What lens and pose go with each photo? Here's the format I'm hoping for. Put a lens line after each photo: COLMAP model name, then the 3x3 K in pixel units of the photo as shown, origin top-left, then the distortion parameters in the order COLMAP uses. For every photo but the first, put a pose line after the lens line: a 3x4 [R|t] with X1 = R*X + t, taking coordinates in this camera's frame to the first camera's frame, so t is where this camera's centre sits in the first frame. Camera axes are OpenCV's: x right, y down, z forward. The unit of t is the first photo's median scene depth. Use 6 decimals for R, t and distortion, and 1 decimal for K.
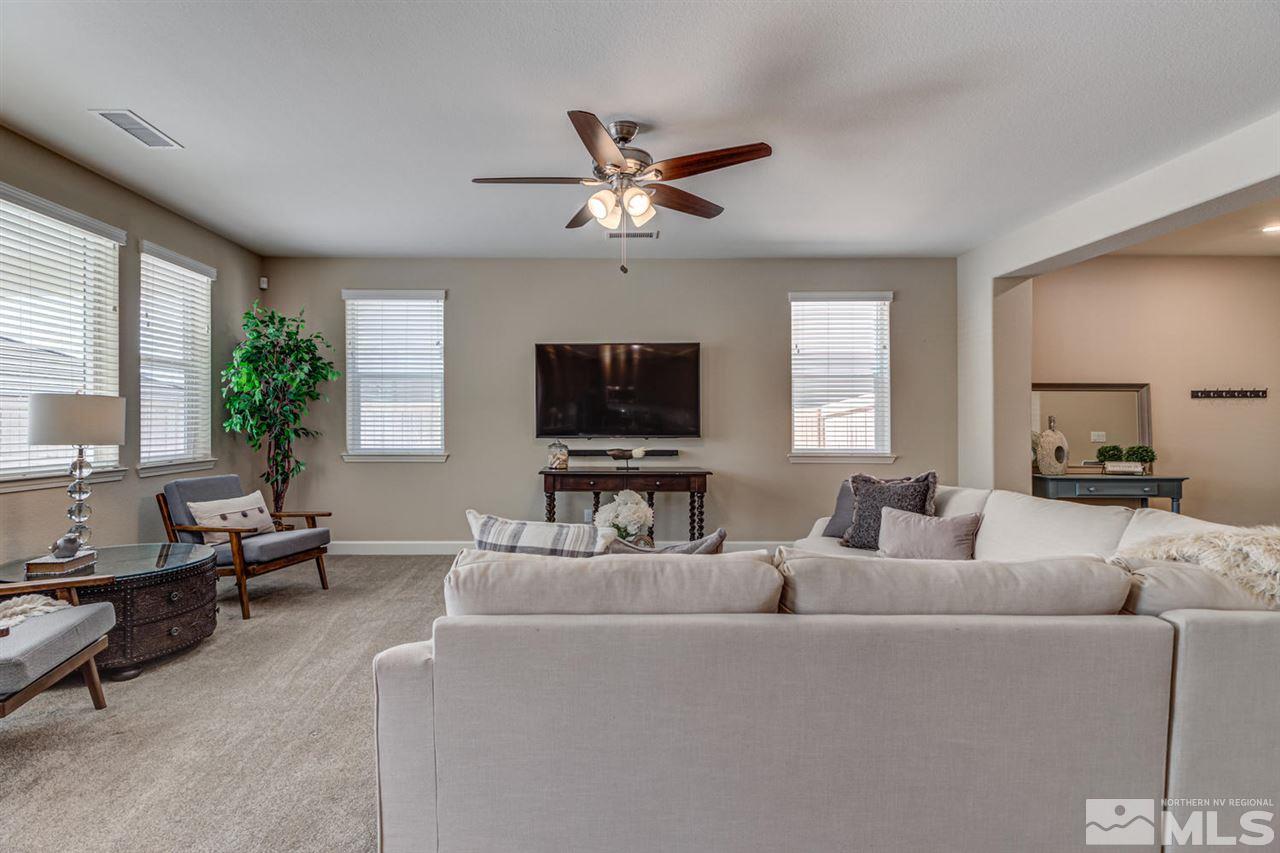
lens RADIAL K [[589.7, 0, 636.1], [0, 589.7, 428.4], [0, 0, 1]] dist [-0.006212, -0.003128]
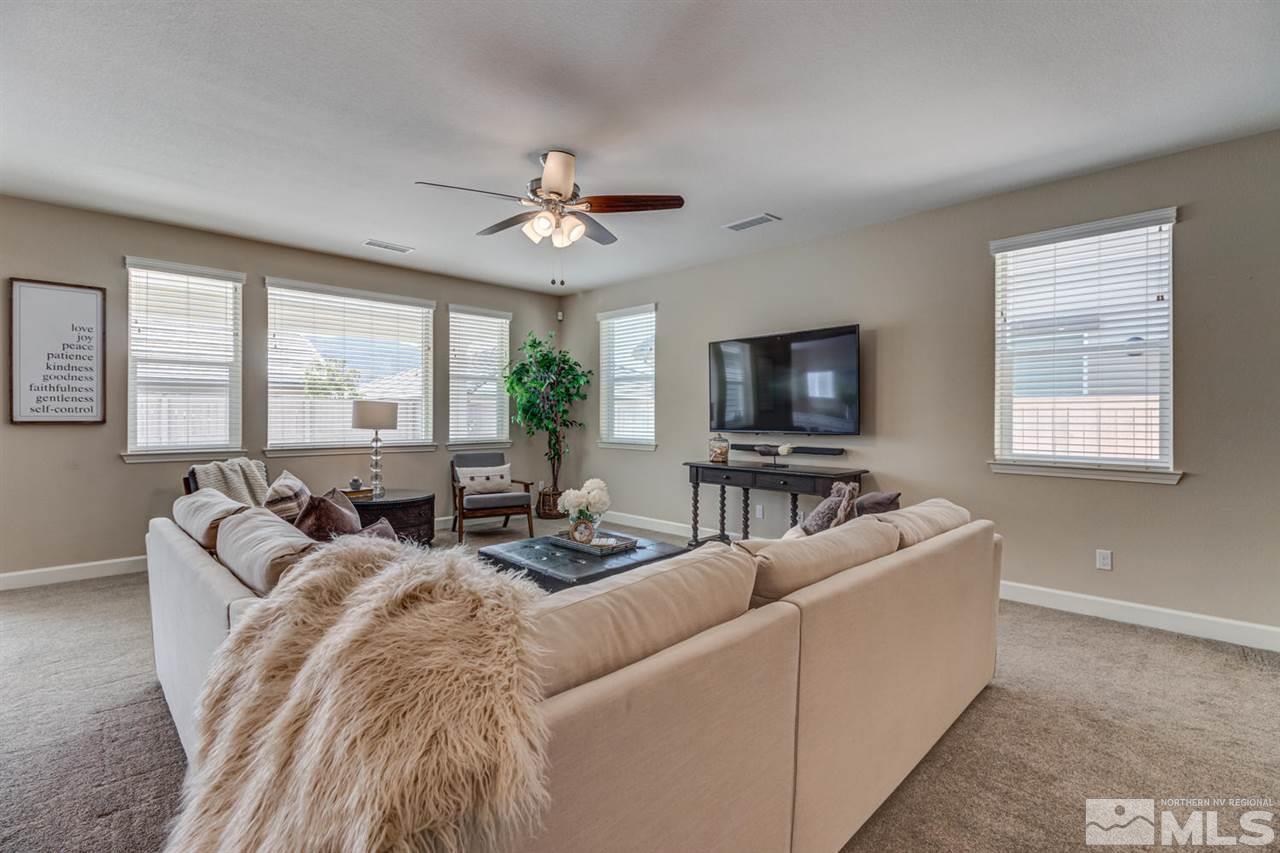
lens RADIAL K [[589.7, 0, 645.1], [0, 589.7, 420.9], [0, 0, 1]] dist [-0.006212, -0.003128]
pose [[0.696834, 0.007225, -0.717196, 0.516364], [-0.008695, 0.999961, 0.001626, -0.003880], [0.717179, 0.005103, 0.696870, 0.184010]]
